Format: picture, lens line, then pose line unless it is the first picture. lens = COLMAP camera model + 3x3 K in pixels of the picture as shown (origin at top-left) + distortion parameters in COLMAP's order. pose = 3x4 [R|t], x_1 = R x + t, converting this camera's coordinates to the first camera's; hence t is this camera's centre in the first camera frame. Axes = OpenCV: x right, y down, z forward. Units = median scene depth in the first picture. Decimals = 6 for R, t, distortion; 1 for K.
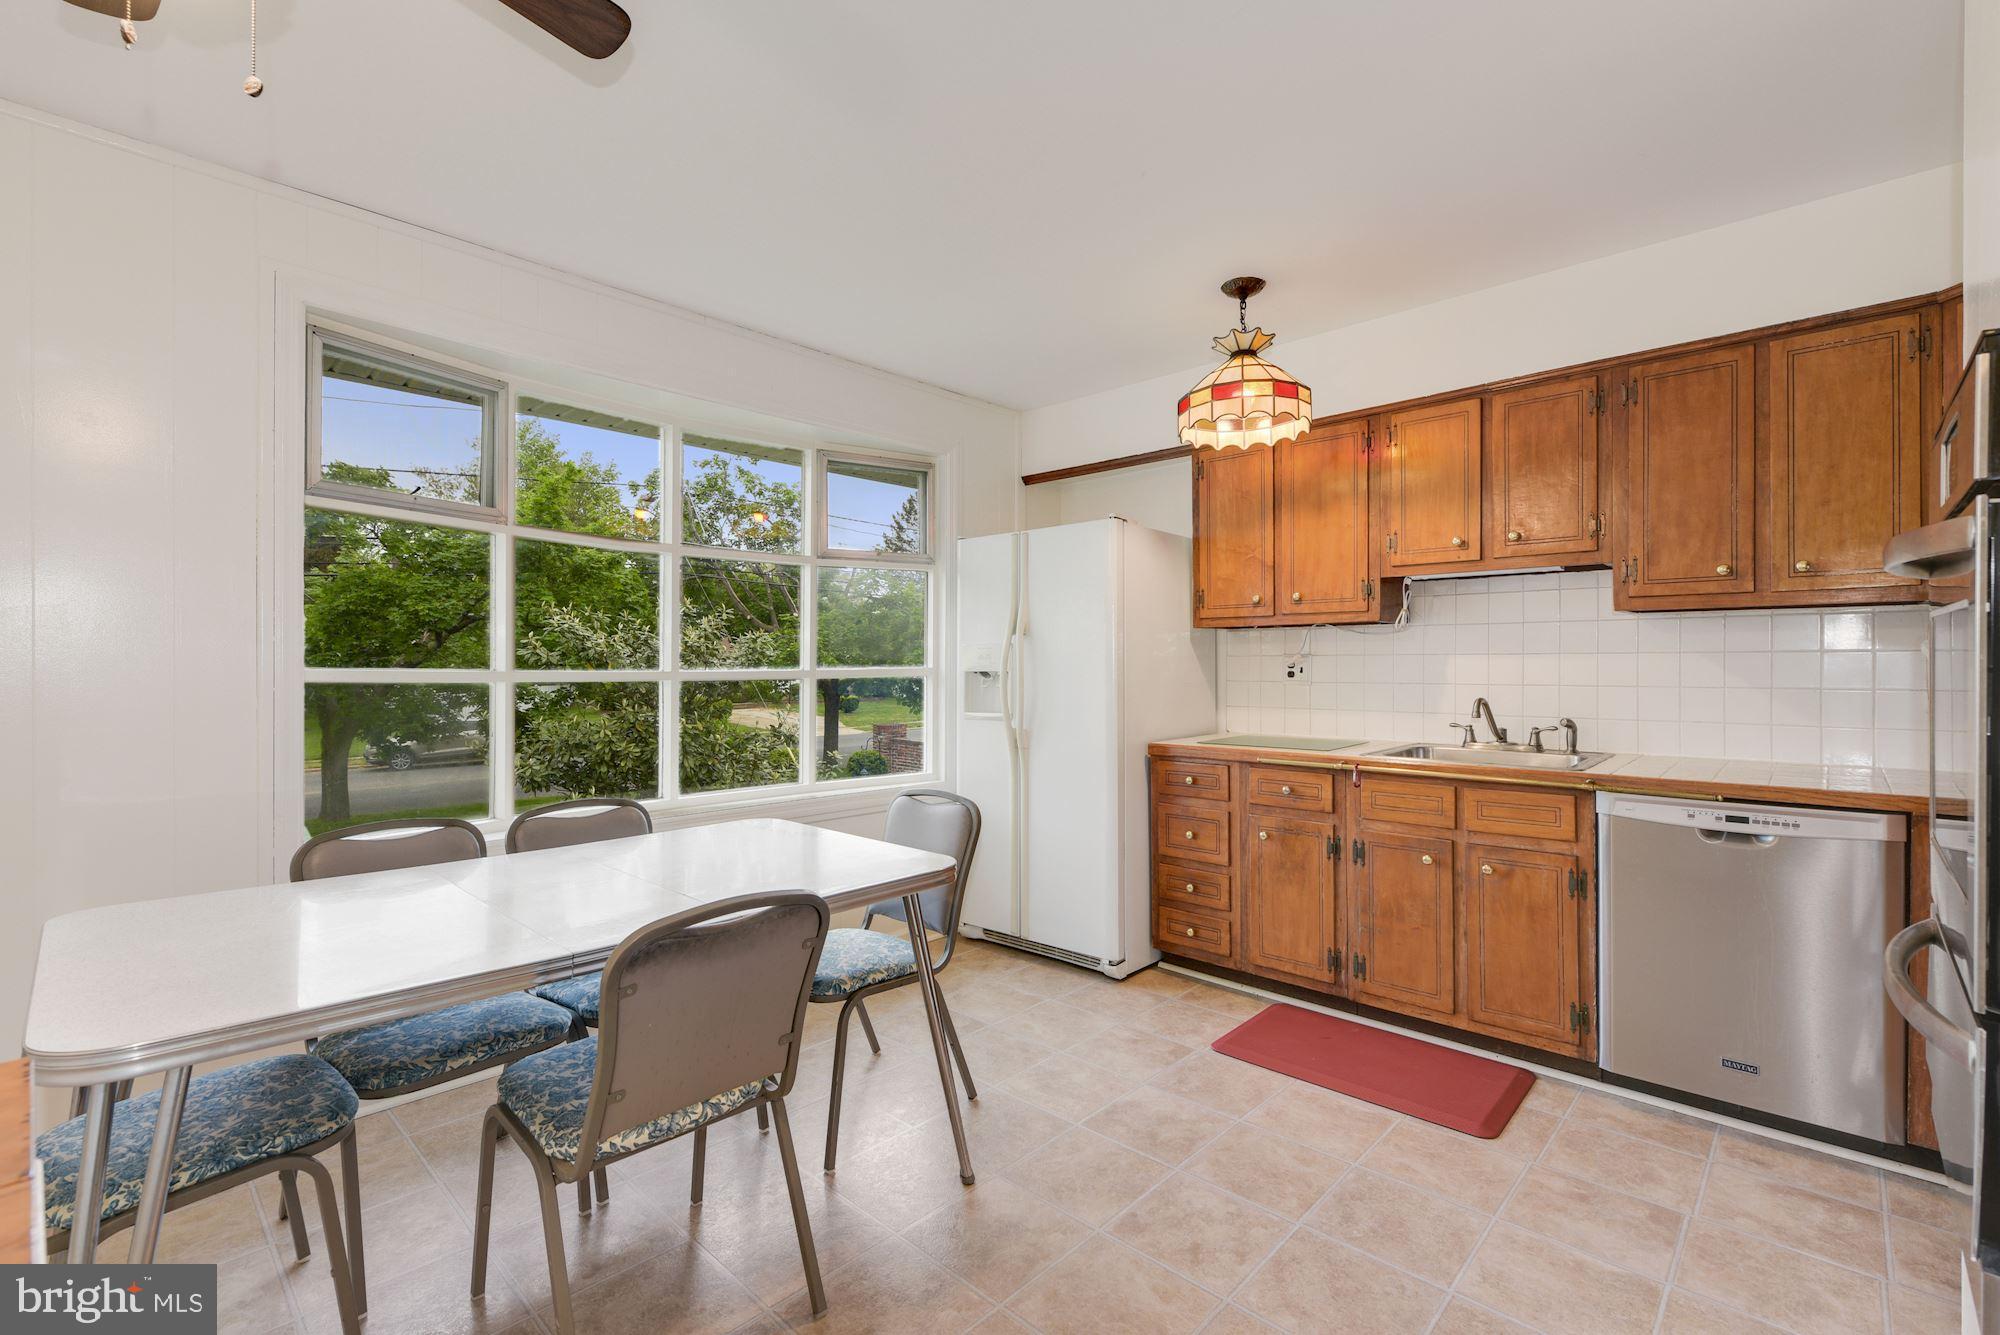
lens RADIAL K [[821.3, 0, 994.7], [0, 821.3, 663.8], [0, 0, 1]] dist [-0.001369, -0.001814]
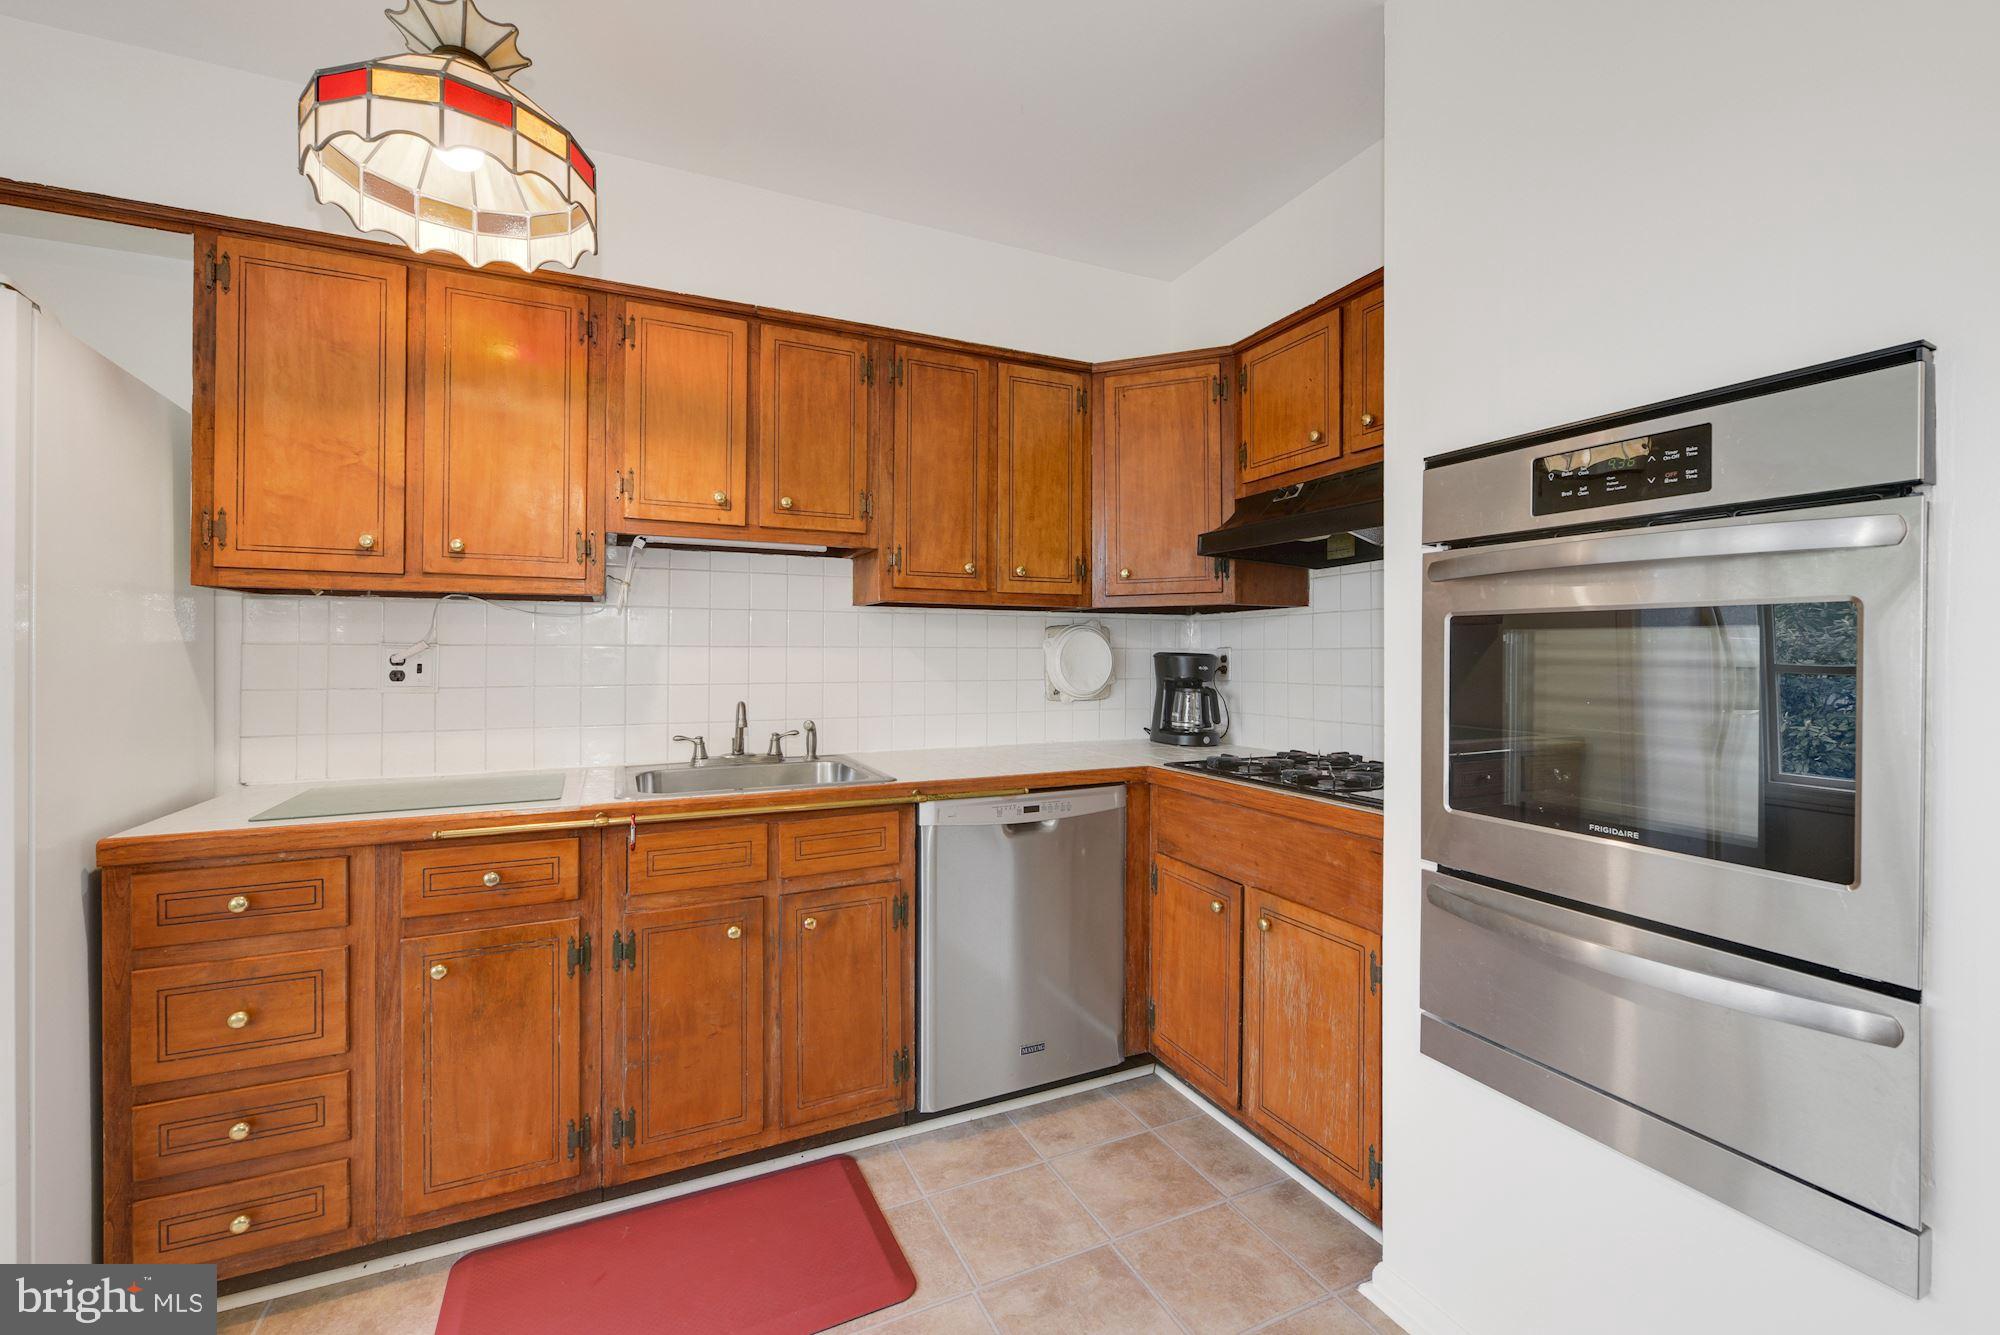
lens RADIAL K [[821.3, 0, 995.9], [0, 821.3, 651.4], [0, 0, 1]] dist [-0.001369, -0.001814]
pose [[0.359981, 0.008670, 0.932919, -0.056600], [-0.000269, 0.999958, -0.009189, 0.000611], [-0.932960, 0.003057, 0.359968, 0.503867]]
